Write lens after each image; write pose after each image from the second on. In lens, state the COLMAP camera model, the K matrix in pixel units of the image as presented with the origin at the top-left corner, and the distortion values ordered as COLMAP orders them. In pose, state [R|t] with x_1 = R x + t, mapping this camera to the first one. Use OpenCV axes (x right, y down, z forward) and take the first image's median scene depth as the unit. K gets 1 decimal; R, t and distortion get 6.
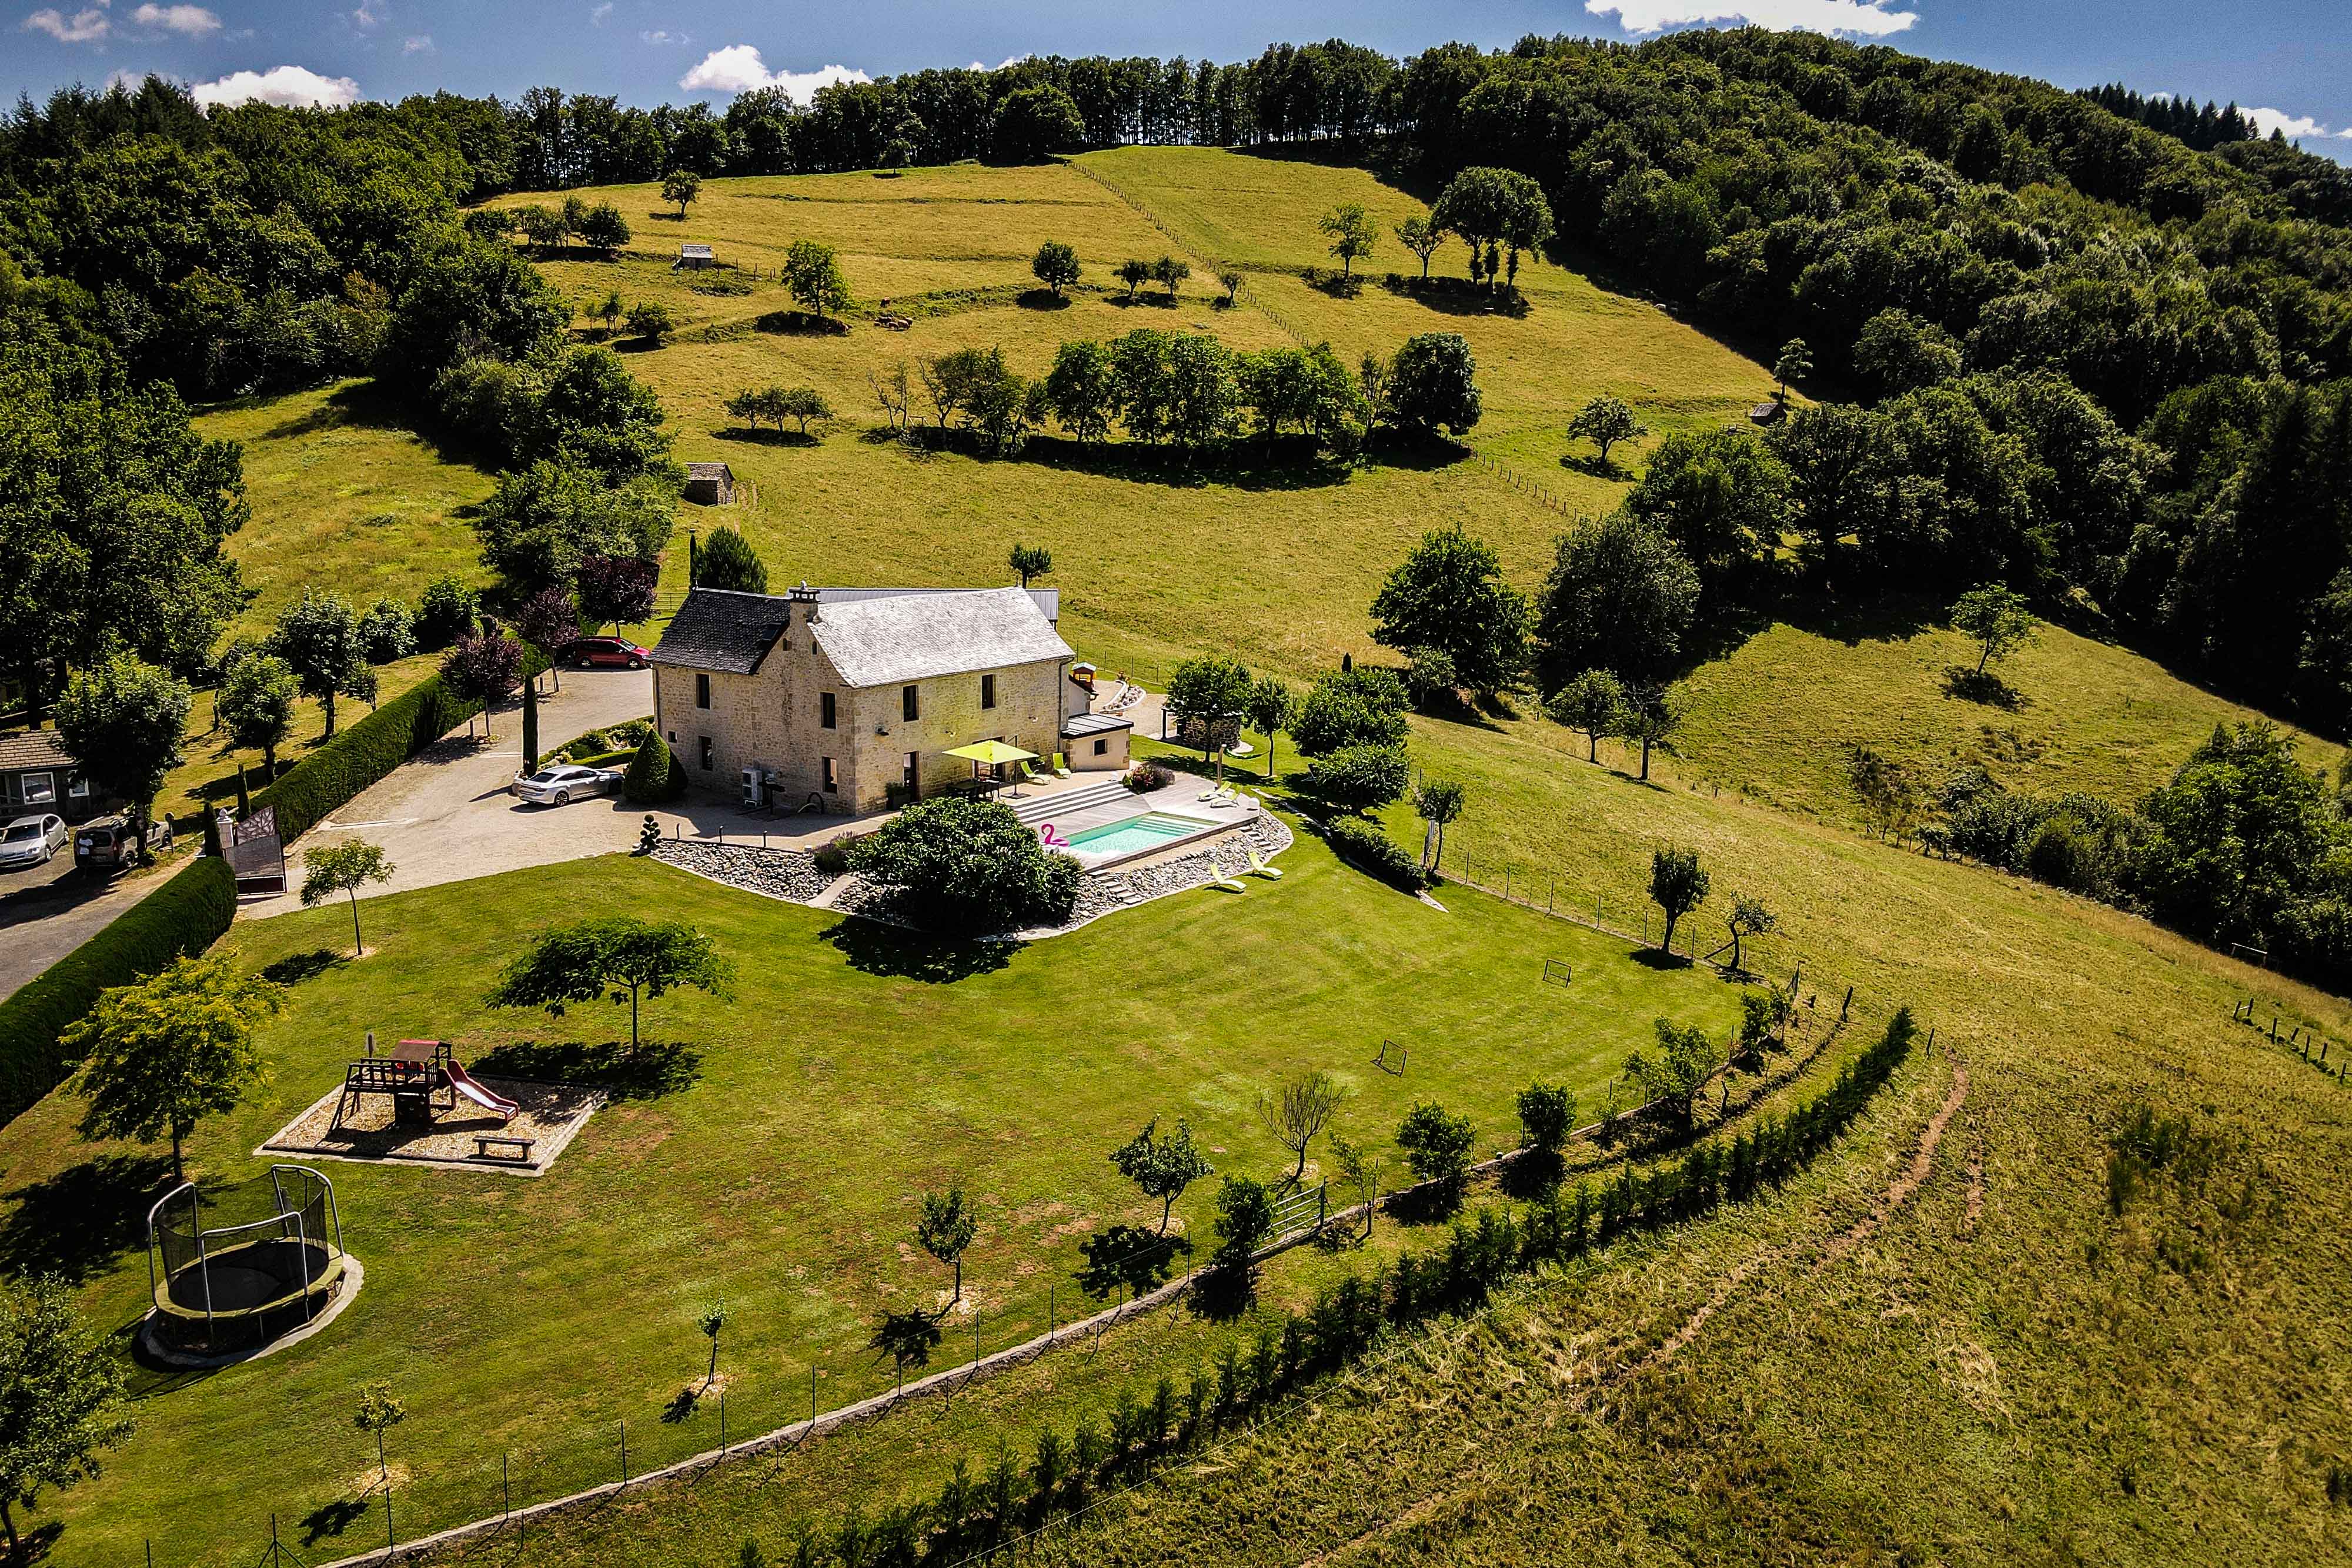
lens RADIAL K [[1794.9, 0, 1176.0], [0, 1794.9, 784.0], [0, 0, 1]] dist [-0.013043, 0.075191]
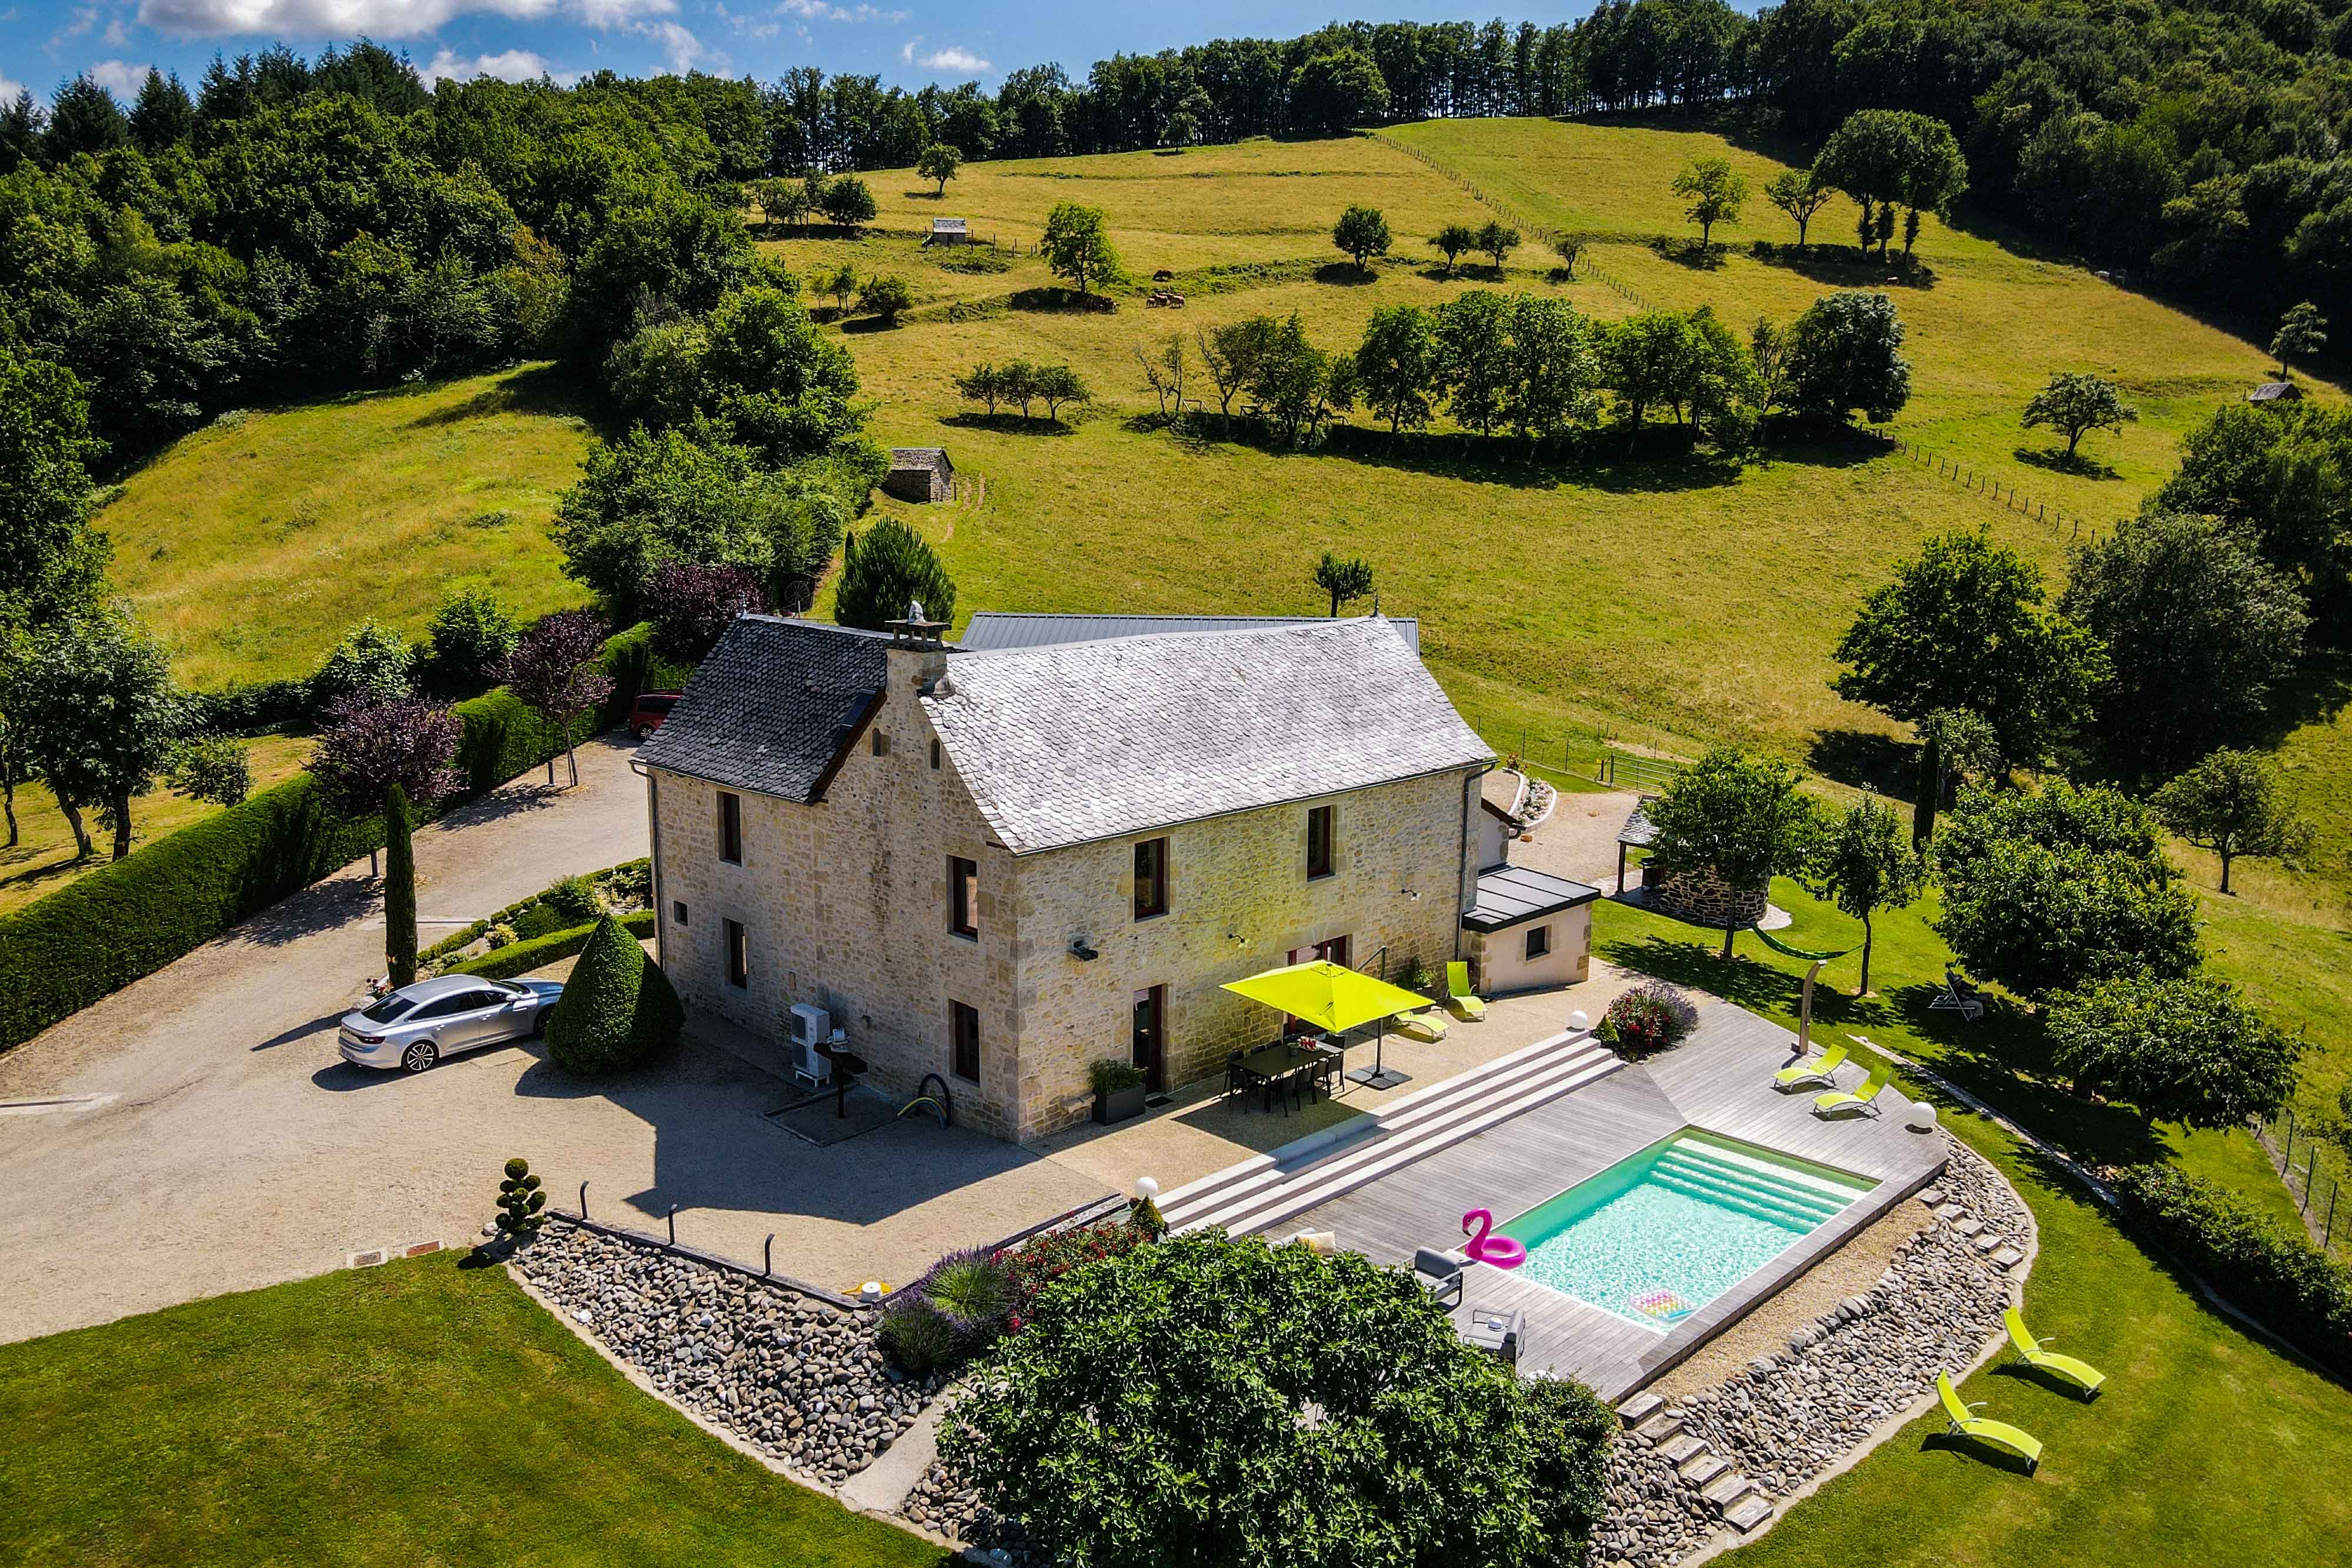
lens RADIAL K [[1836.0, 0, 1176.0], [0, 1836.0, 784.0], [0, 0, 1]] dist [0.007728, 0.012586]
pose [[0.988488, 0.021030, -0.149832, -0.024267], [-0.023395, 0.999628, -0.014037, -0.020252], [0.149481, 0.017381, 0.988612, 0.180182]]
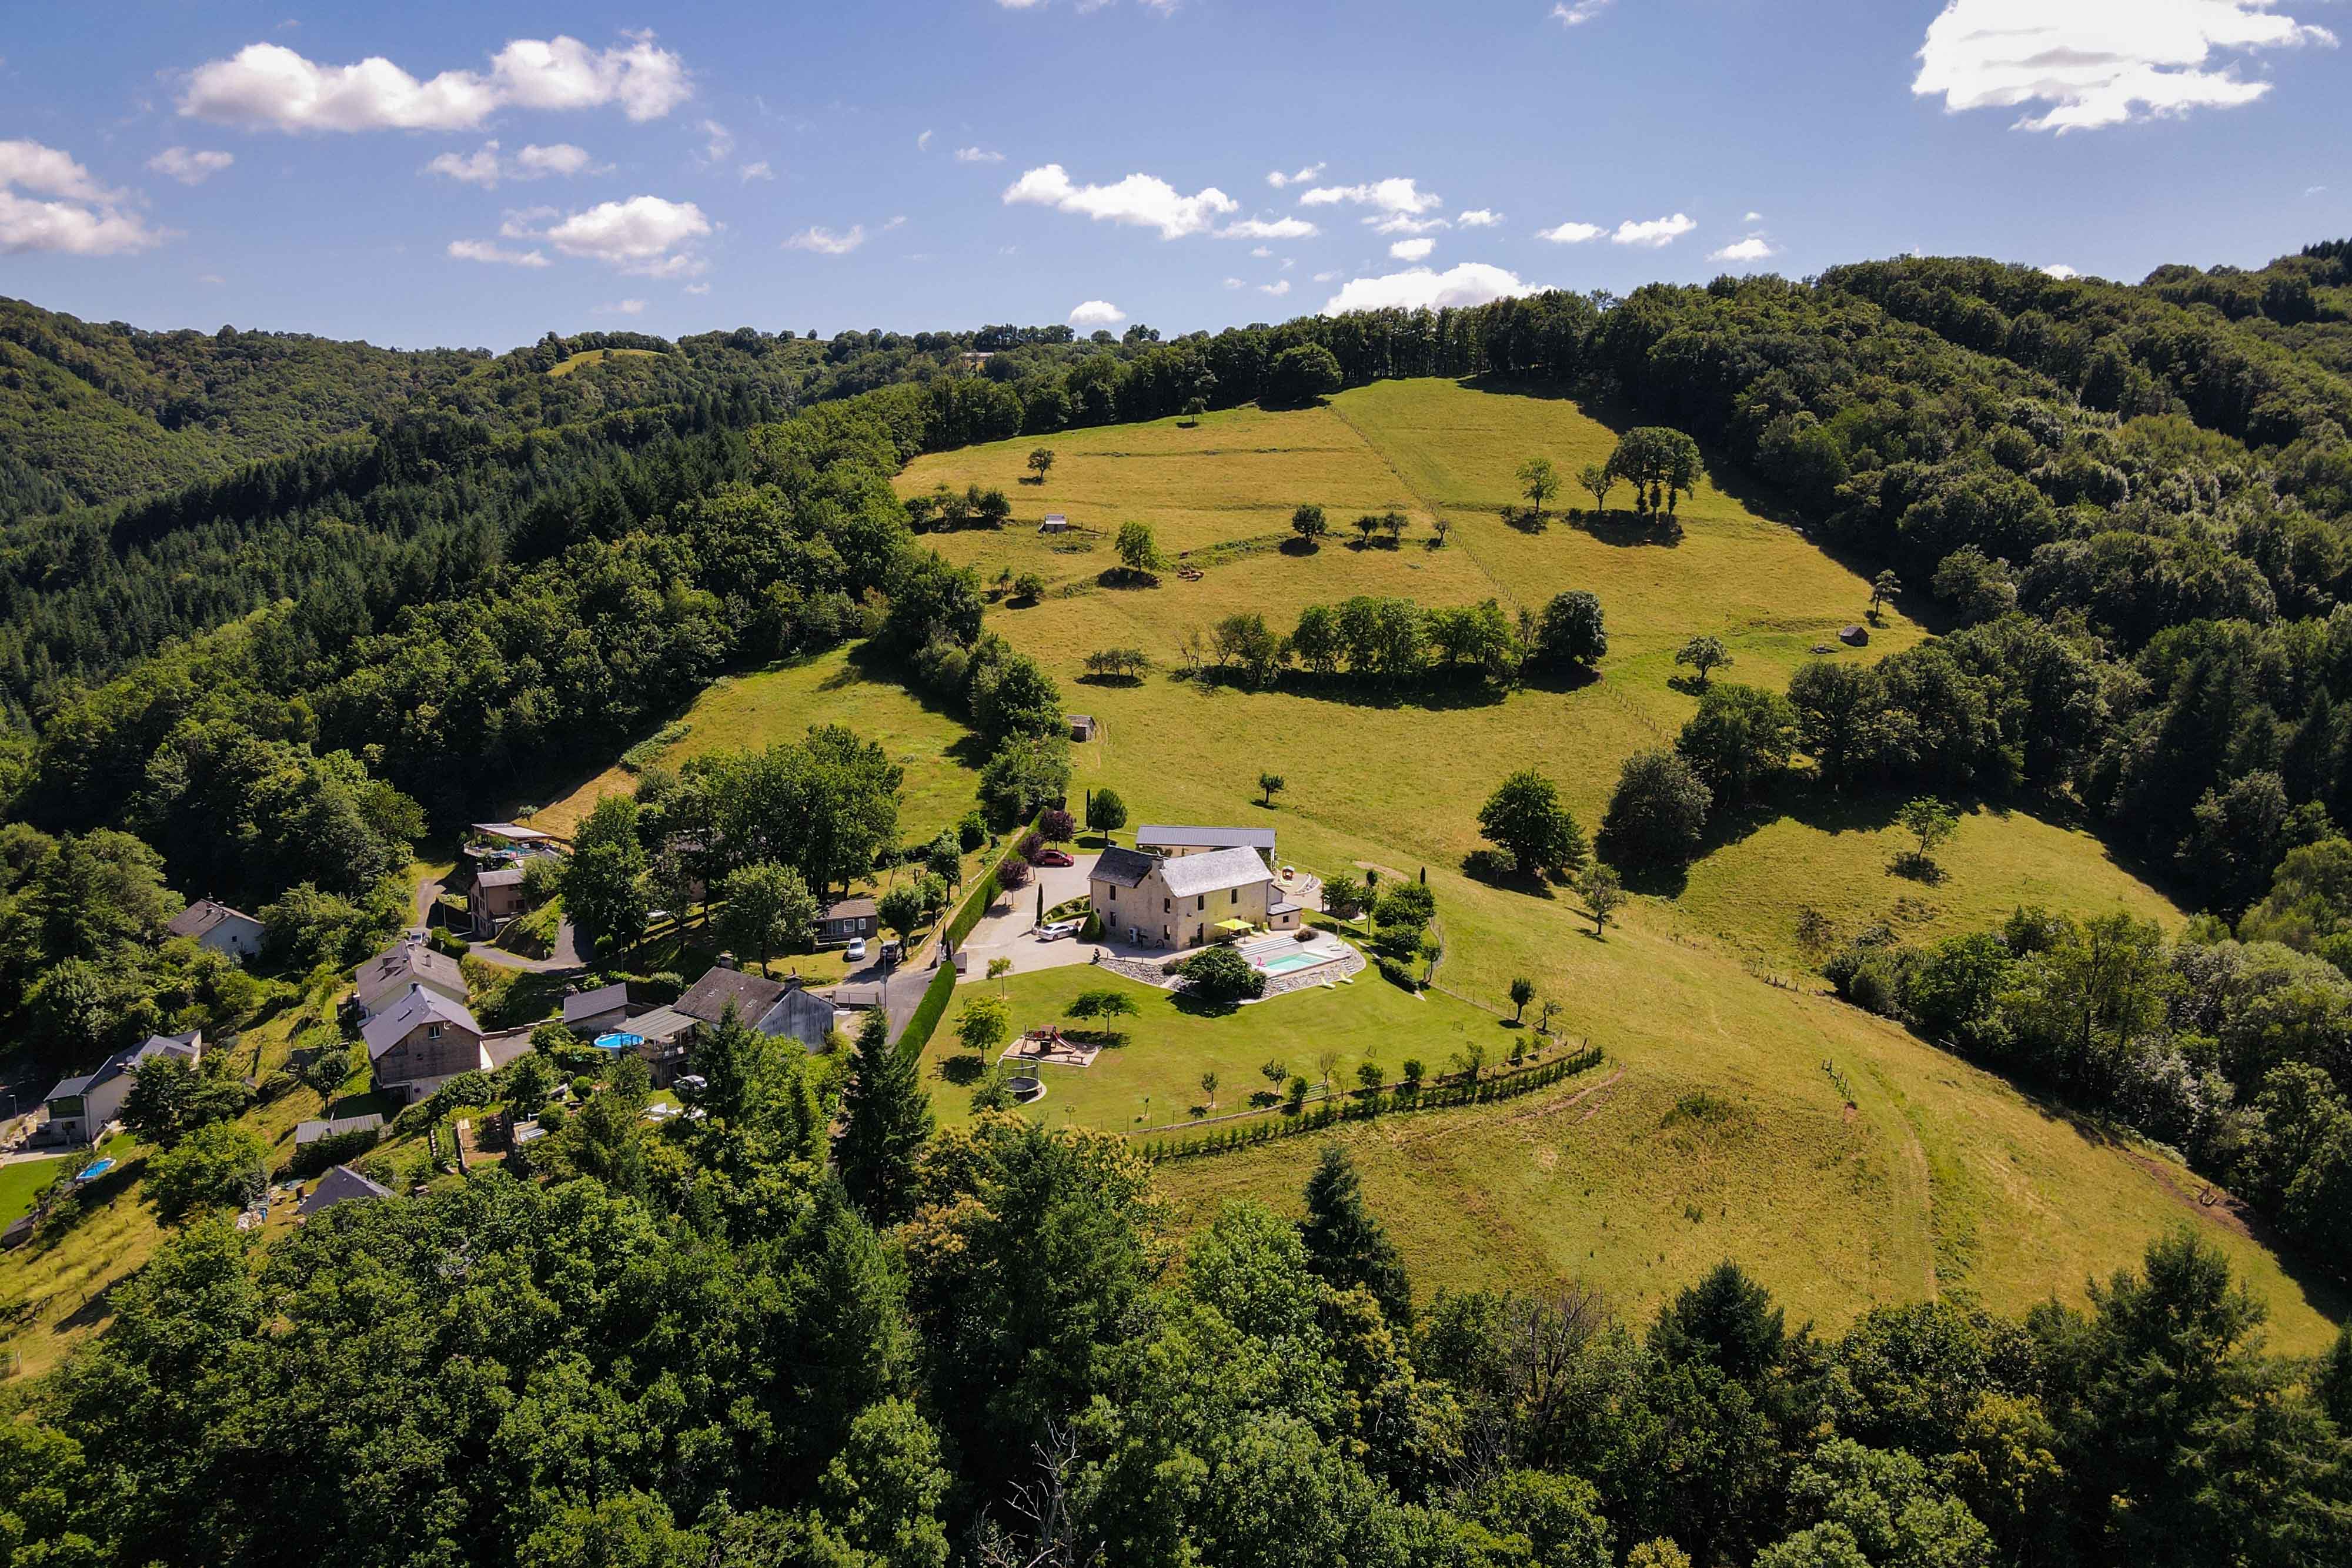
lens RADIAL K [[1705.3, 0, 1107.7], [0, 1705.3, 810.1], [0, 0, 1]] dist [-0.001896, 0.001890]
pose [[0.980713, 0.020918, -0.194332, 0.054354], [-0.027882, 0.999061, -0.033170, -0.029112], [0.193456, 0.037948, 0.980375, -0.403901]]
